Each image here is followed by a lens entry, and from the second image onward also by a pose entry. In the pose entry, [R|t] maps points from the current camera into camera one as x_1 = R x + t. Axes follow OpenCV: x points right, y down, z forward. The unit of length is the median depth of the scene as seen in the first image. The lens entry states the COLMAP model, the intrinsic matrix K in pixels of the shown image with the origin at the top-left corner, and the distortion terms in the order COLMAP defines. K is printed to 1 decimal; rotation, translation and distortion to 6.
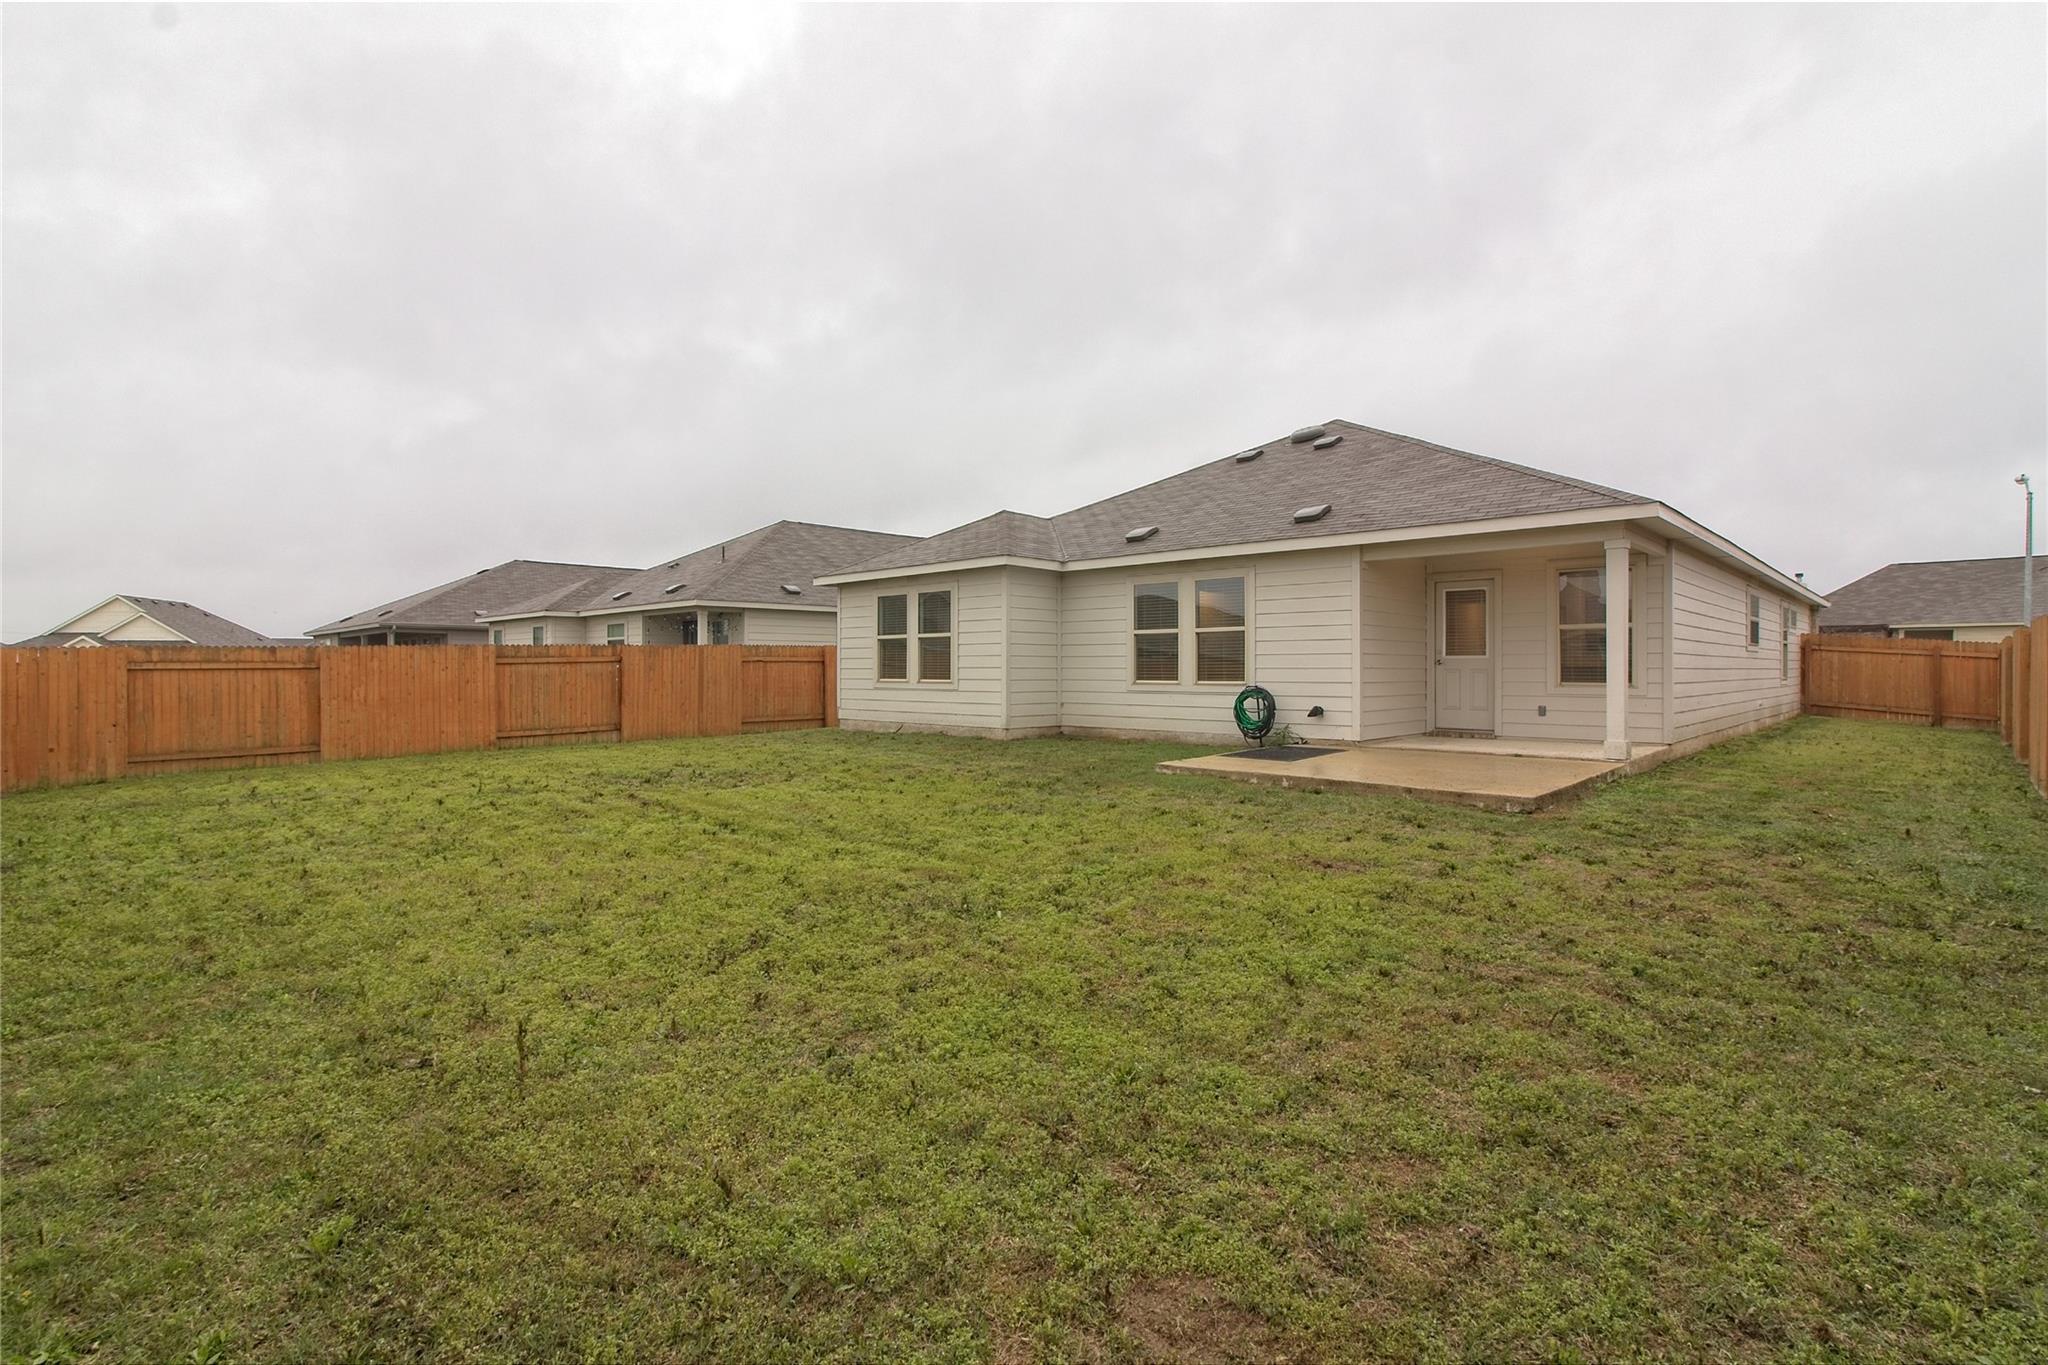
lens RADIAL K [[942.8, 0, 1013.7], [0, 942.8, 671.8], [0, 0, 1]] dist [-0.001756, 0.000931]
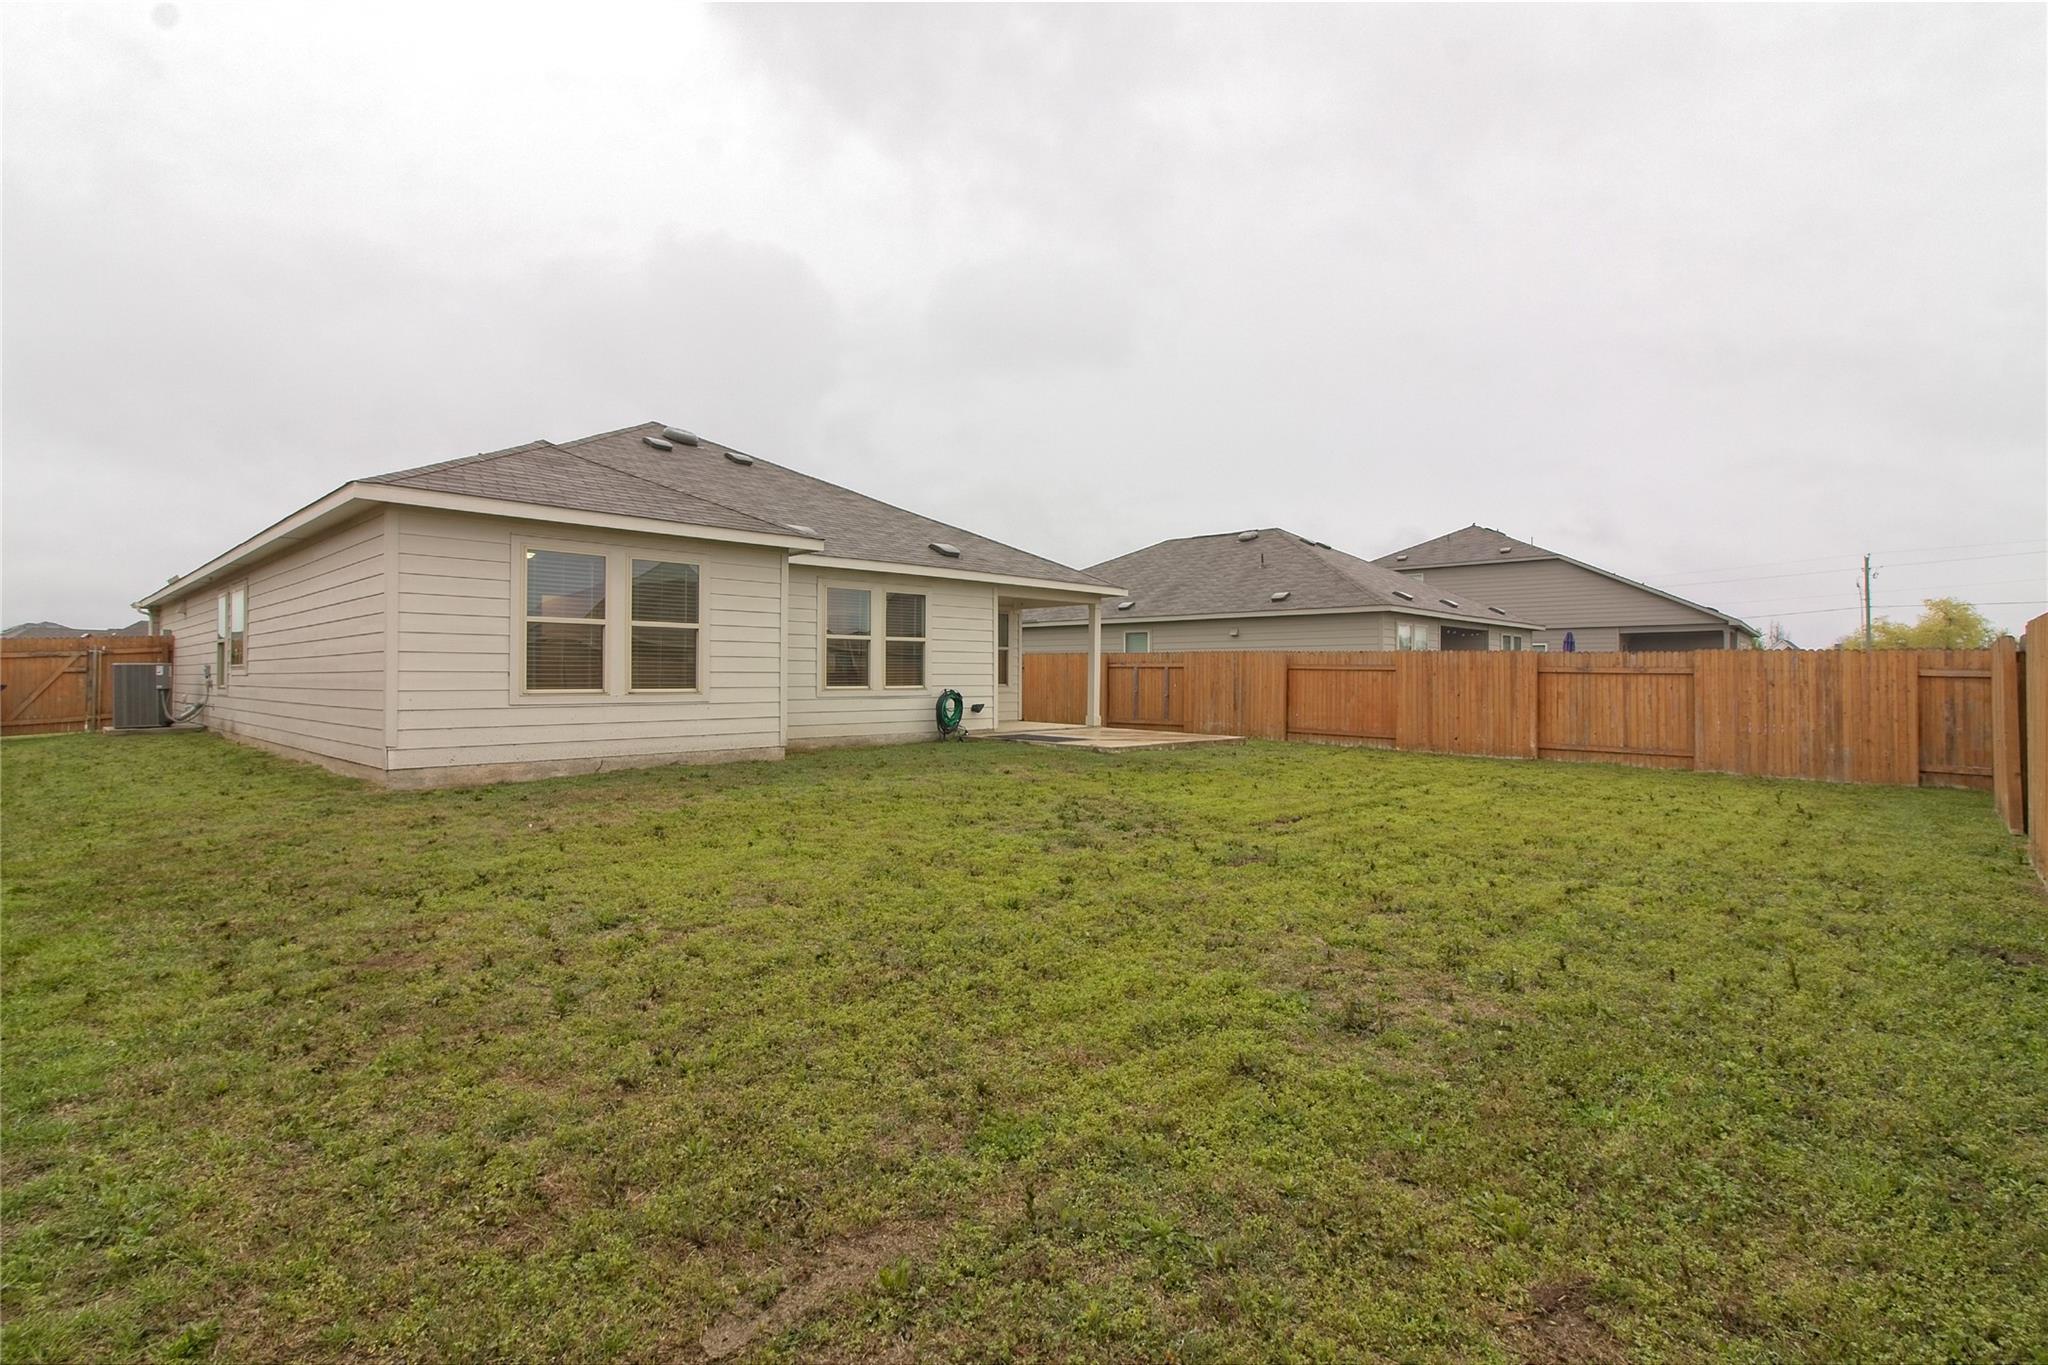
lens RADIAL K [[947.3, 0, 1018.5], [0, 947.3, 670.0], [0, 0, 1]] dist [-0.024109, 0.014915]
pose [[-0.008770, 0.009407, 0.999917, -0.781727], [0.002933, 0.999952, -0.009382, 0.002139], [-0.999957, 0.002850, -0.008797, 0.763678]]
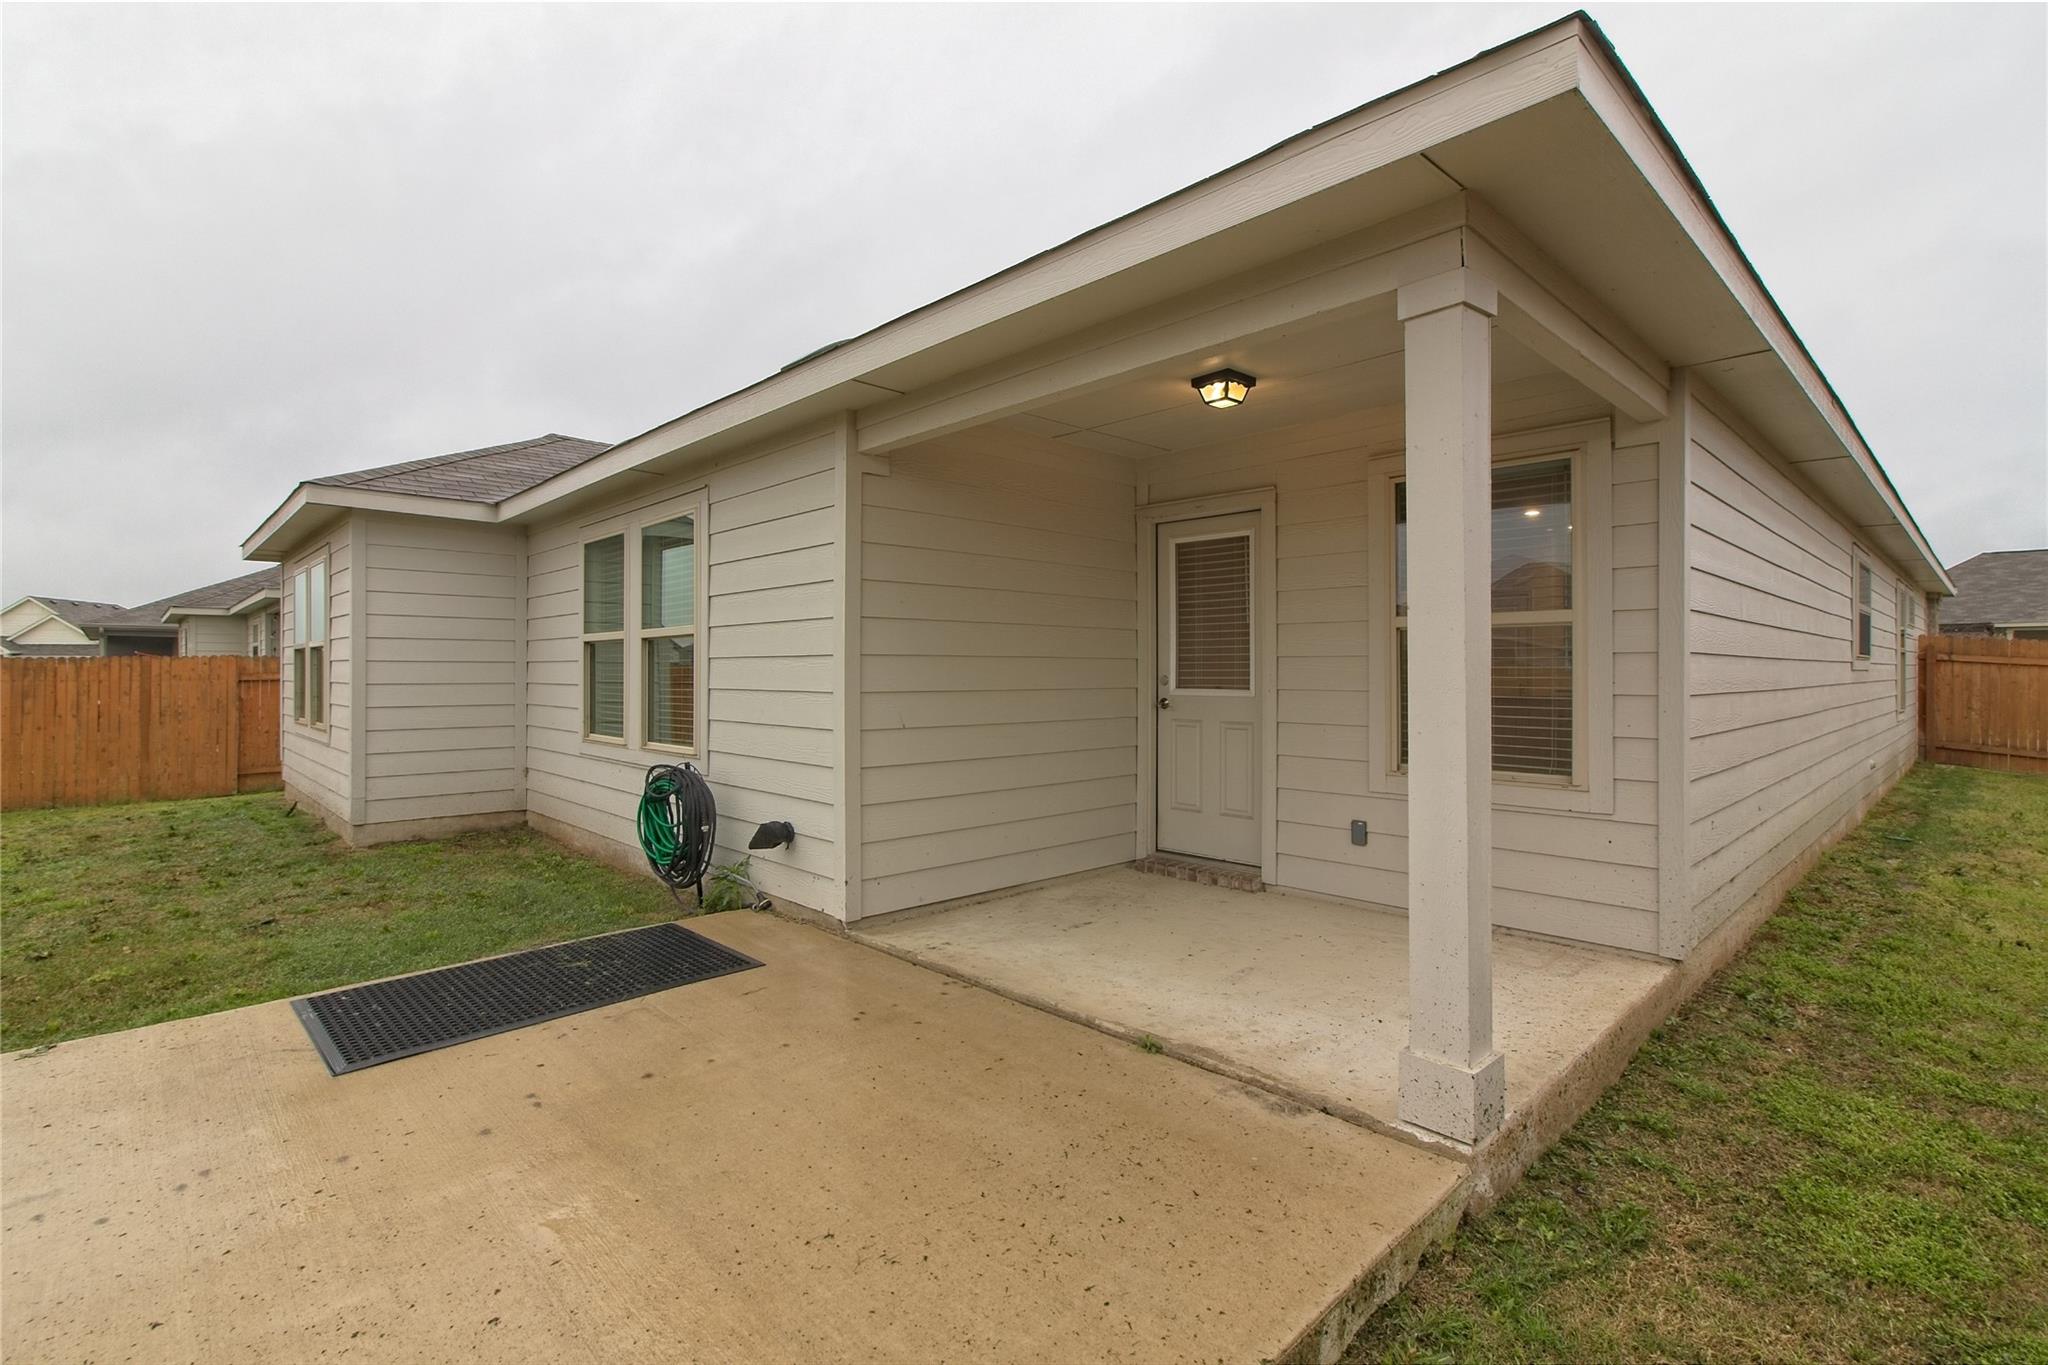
lens RADIAL K [[935.4, 0, 1010.8], [0, 935.4, 668.6], [0, 0, 1]] dist [-0.001370, 0.000532]
pose [[0.999175, -0.000074, -0.040613, 0.349434], [-0.000120, 0.999989, -0.004786, -0.021314], [0.040613, 0.004787, 0.999163, 0.485307]]
